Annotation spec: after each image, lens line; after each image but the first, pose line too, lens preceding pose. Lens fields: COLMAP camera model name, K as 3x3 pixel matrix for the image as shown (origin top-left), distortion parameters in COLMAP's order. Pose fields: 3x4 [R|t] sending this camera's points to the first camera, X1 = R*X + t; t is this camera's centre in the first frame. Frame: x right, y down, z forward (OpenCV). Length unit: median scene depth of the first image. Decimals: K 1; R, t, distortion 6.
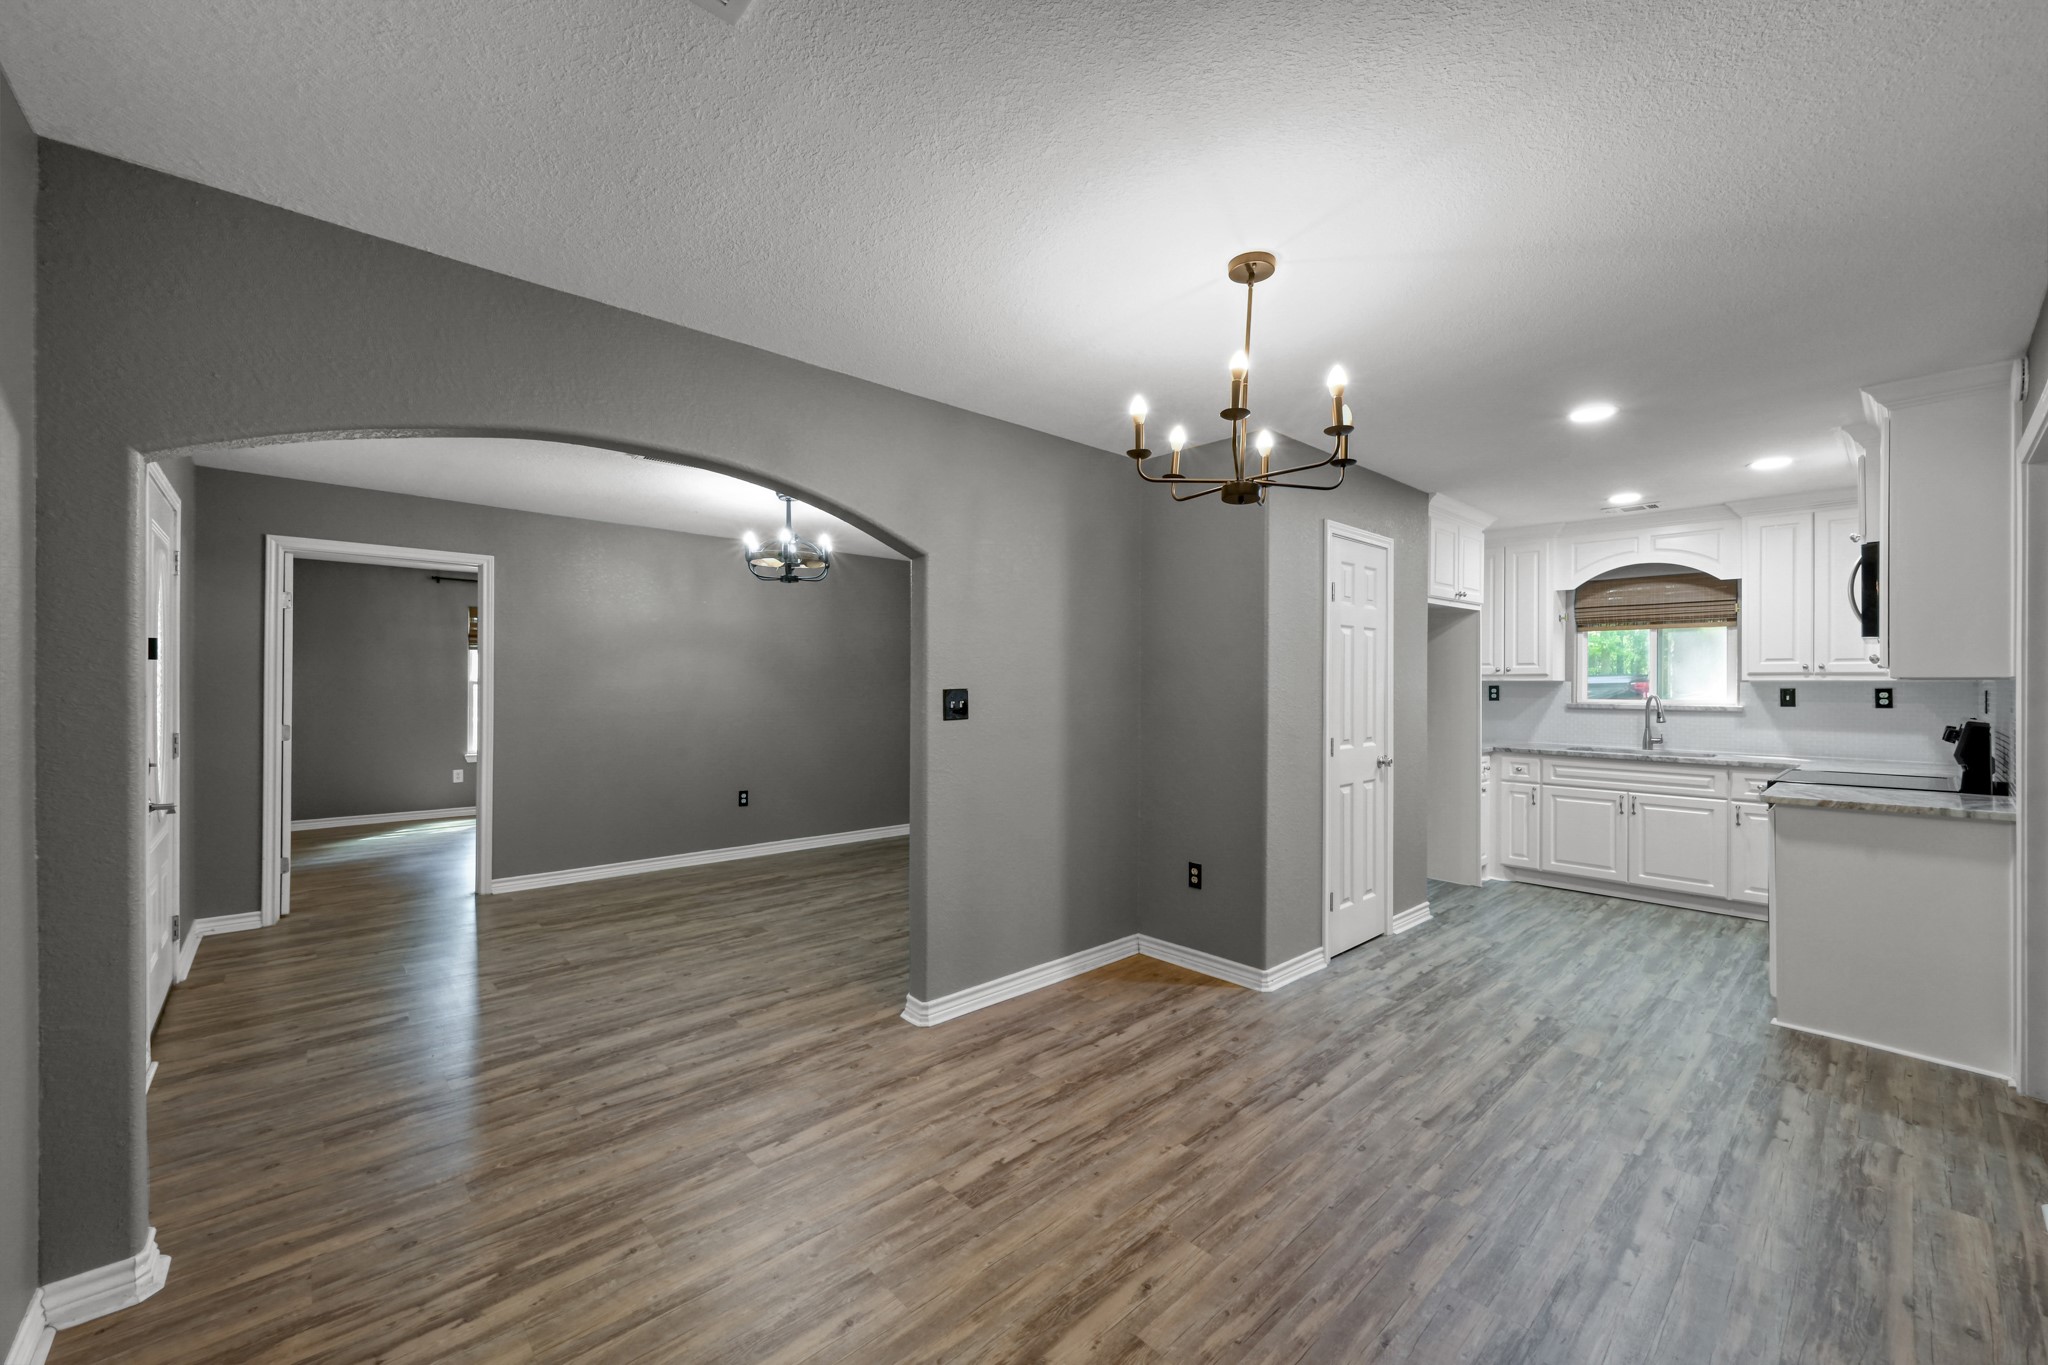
lens RADIAL K [[804.6, 0, 1032.8], [0, 804.6, 679.5], [0, 0, 1]] dist [0.000657, -0.000480]
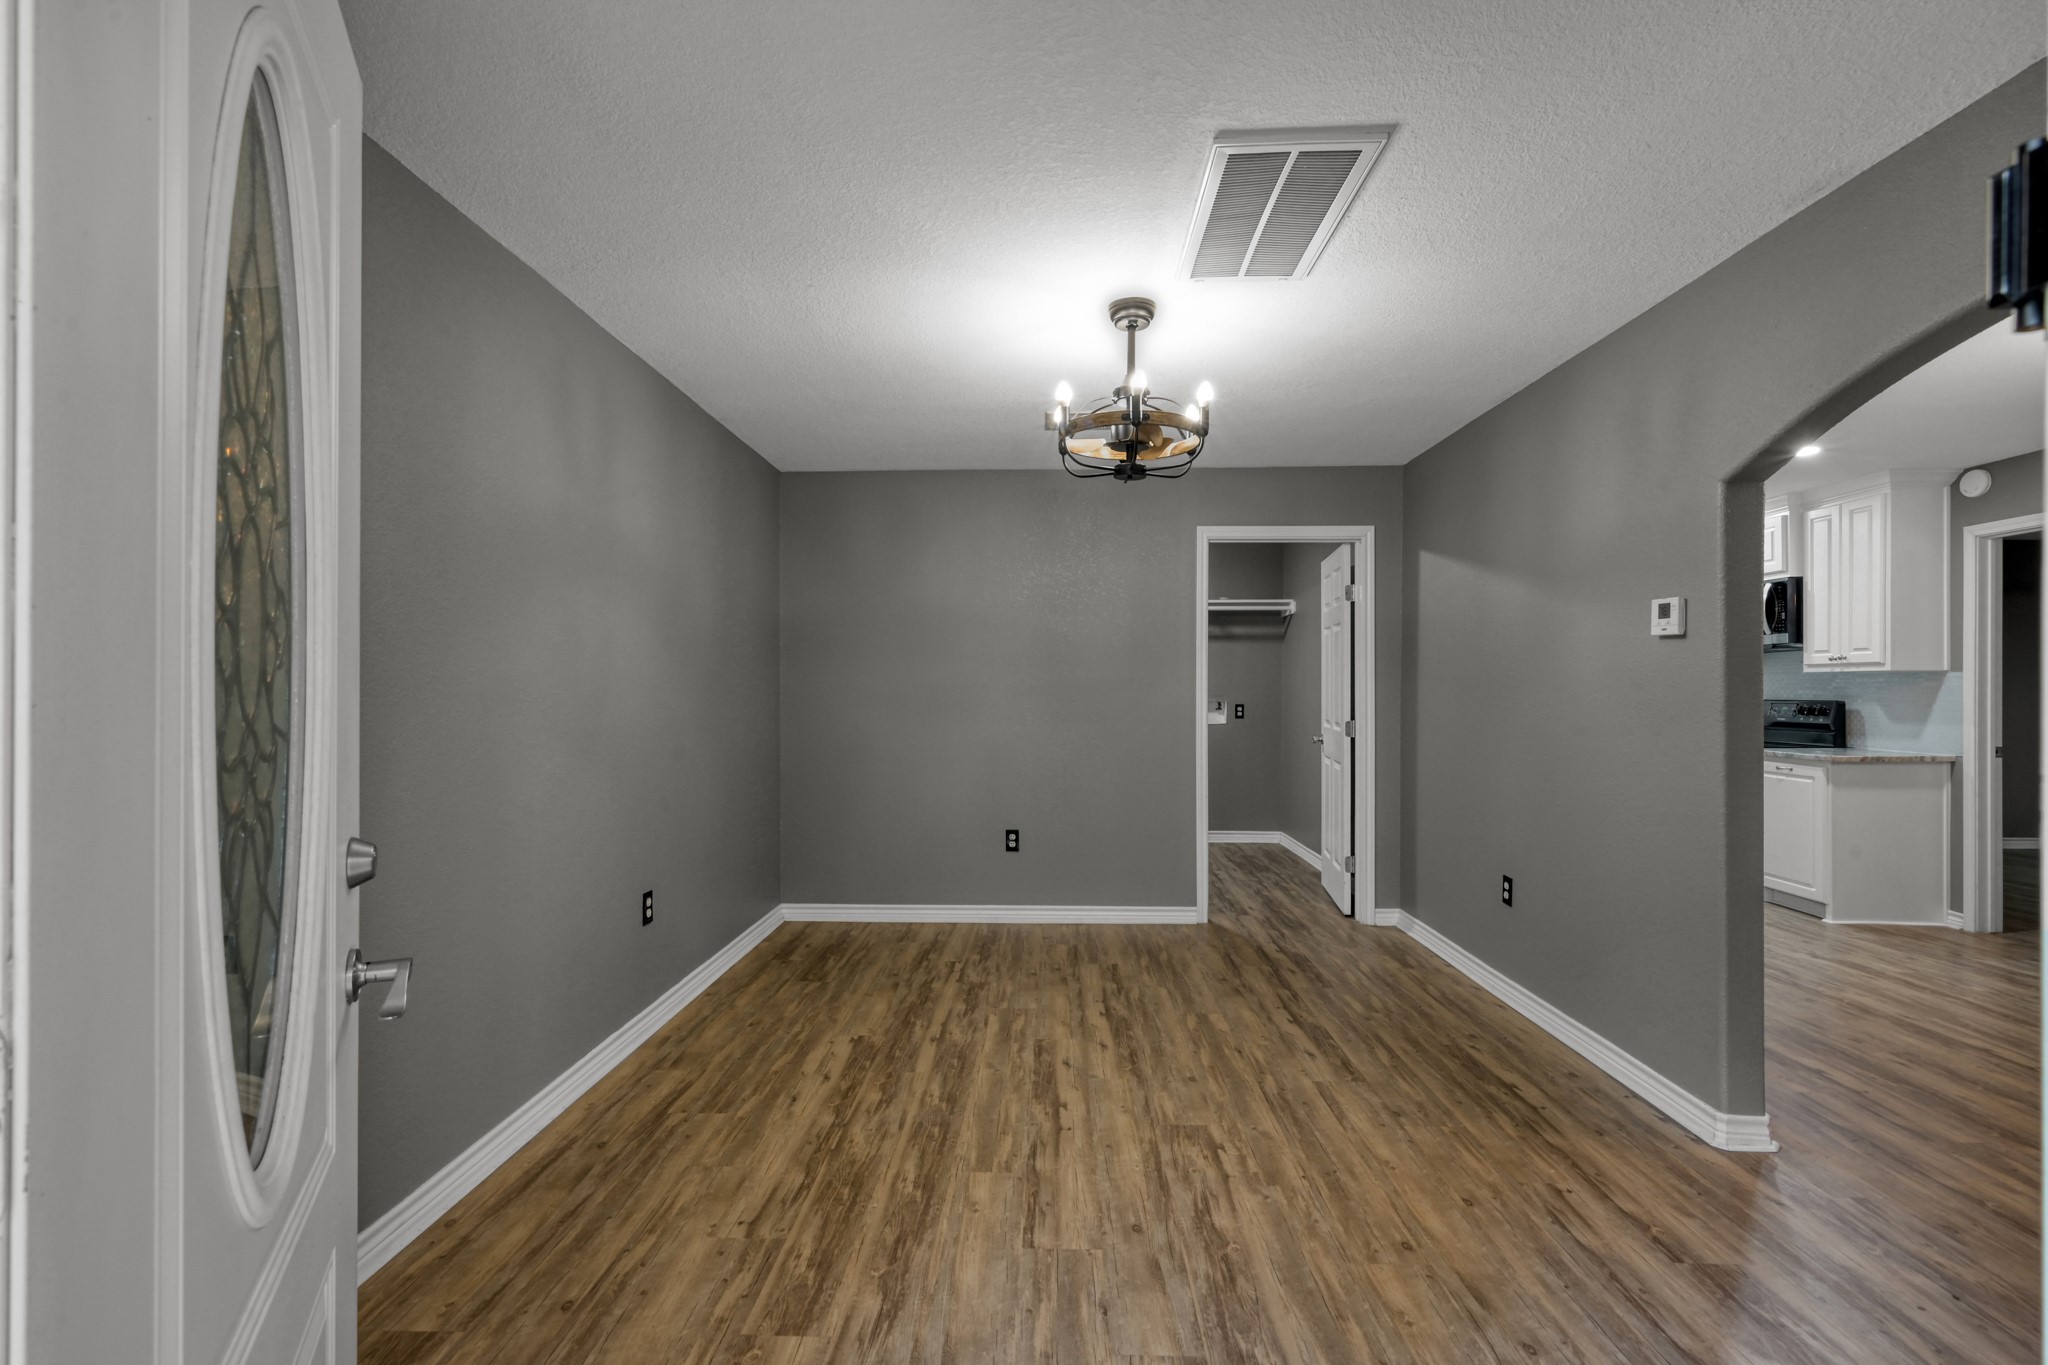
lens RADIAL K [[908.7, 0, 1036.5], [0, 908.7, 688.4], [0, 0, 1]] dist [0.002169, 0.000081]
pose [[0.695154, 0.000449, 0.718861, -1.123623], [-0.006033, 0.999968, 0.005209, 0.025799], [-0.718836, -0.007958, 0.695134, 0.883300]]
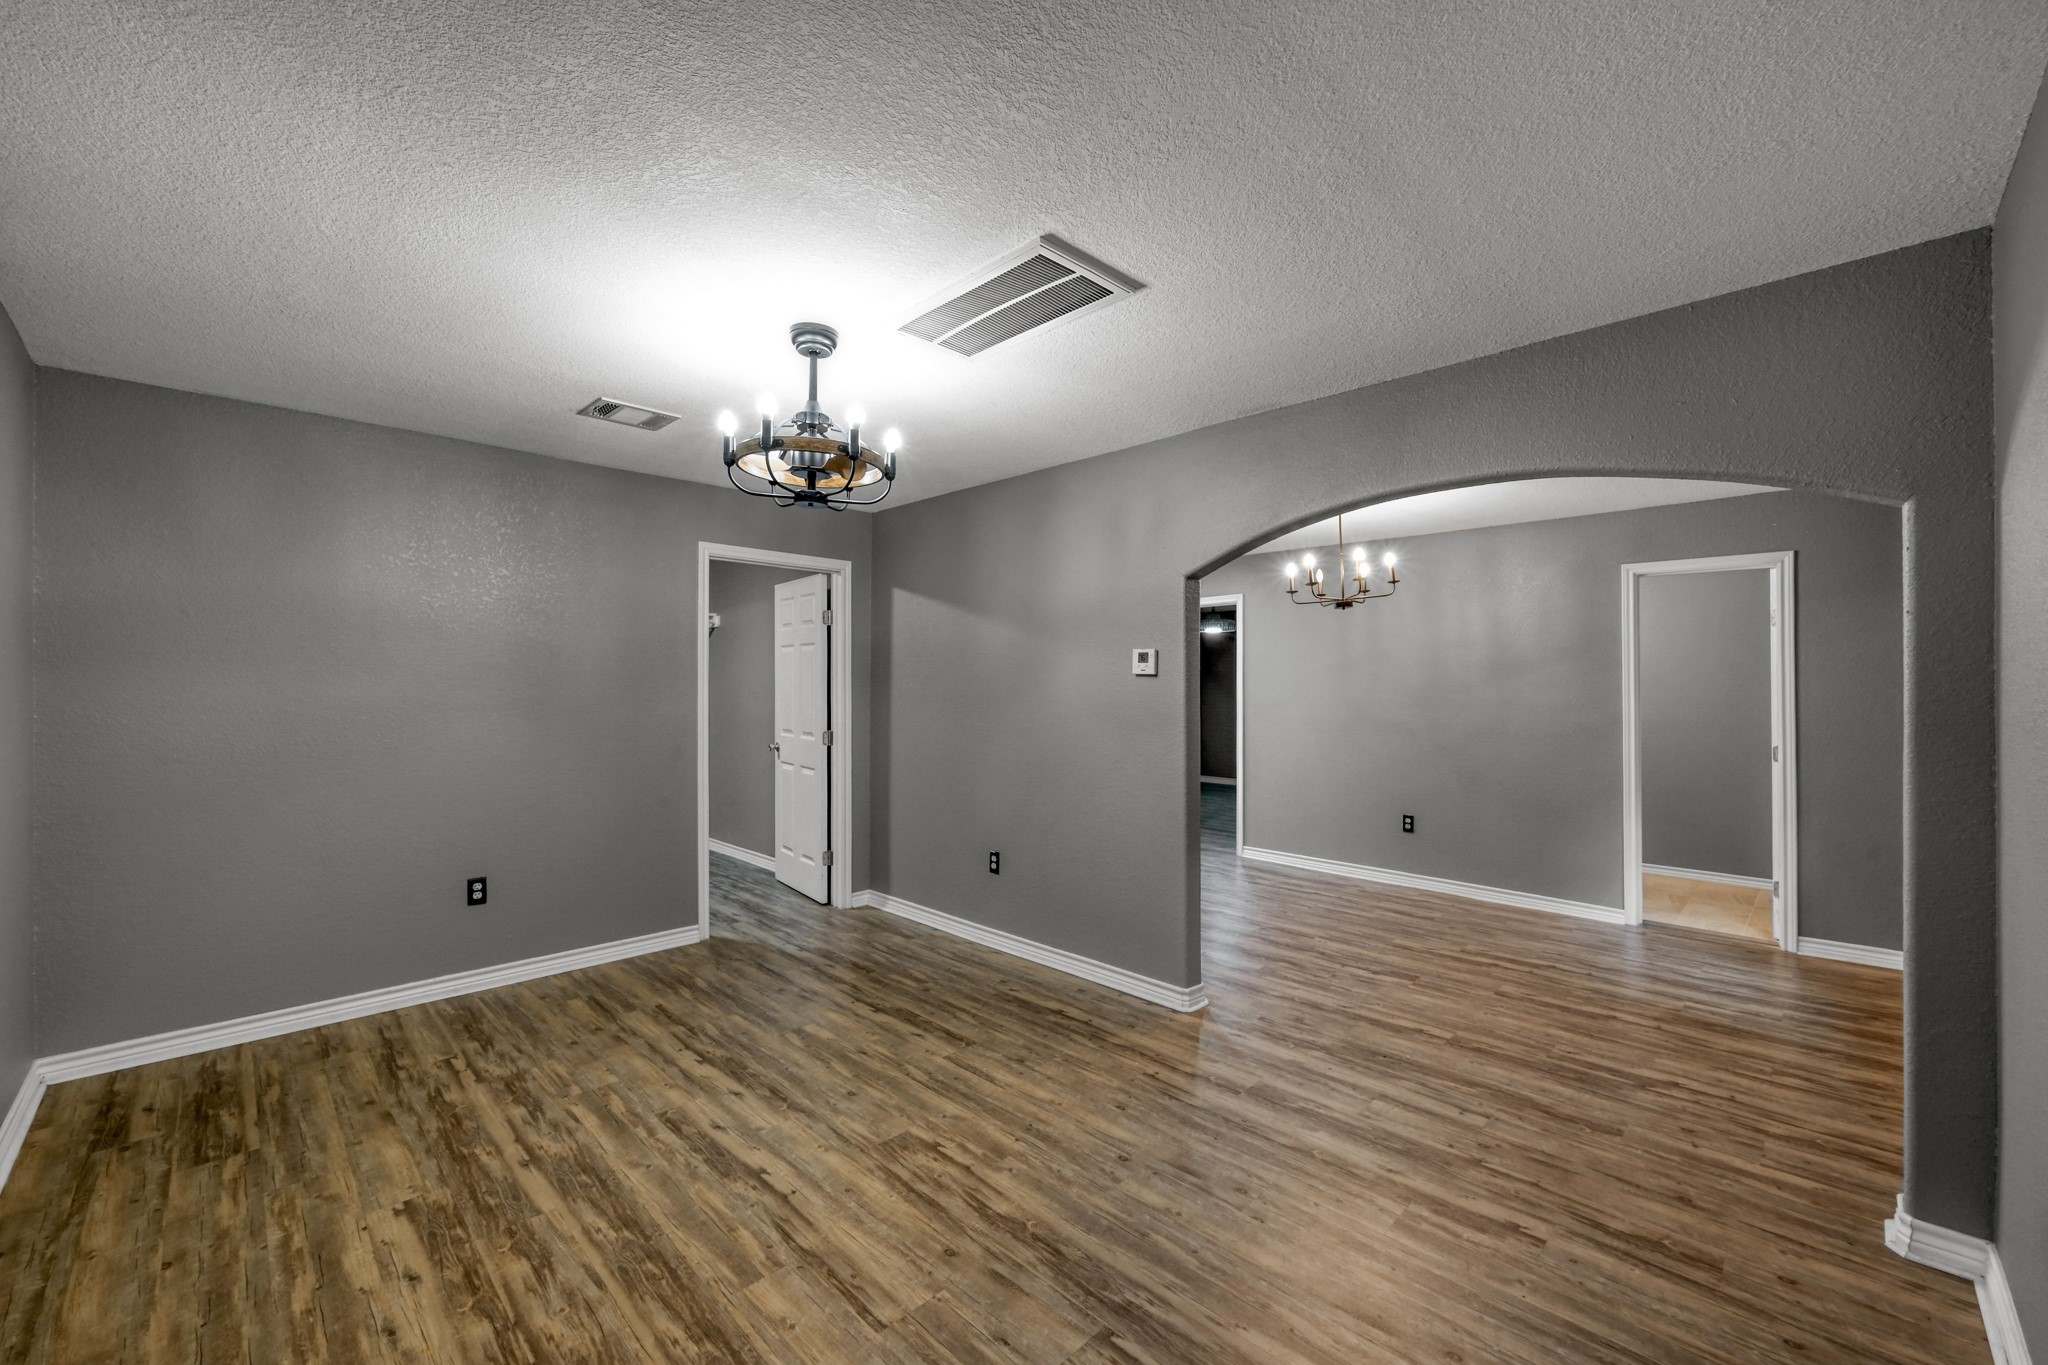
lens RADIAL K [[804.6, 0, 1026.8], [0, 804.6, 682.9], [0, 0, 1]] dist [0.000657, -0.000480]
pose [[-0.037707, 0.006060, 0.999270, -1.203775], [-0.011548, 0.999912, -0.006500, -0.001795], [-0.999222, -0.011784, -0.037634, 1.253809]]
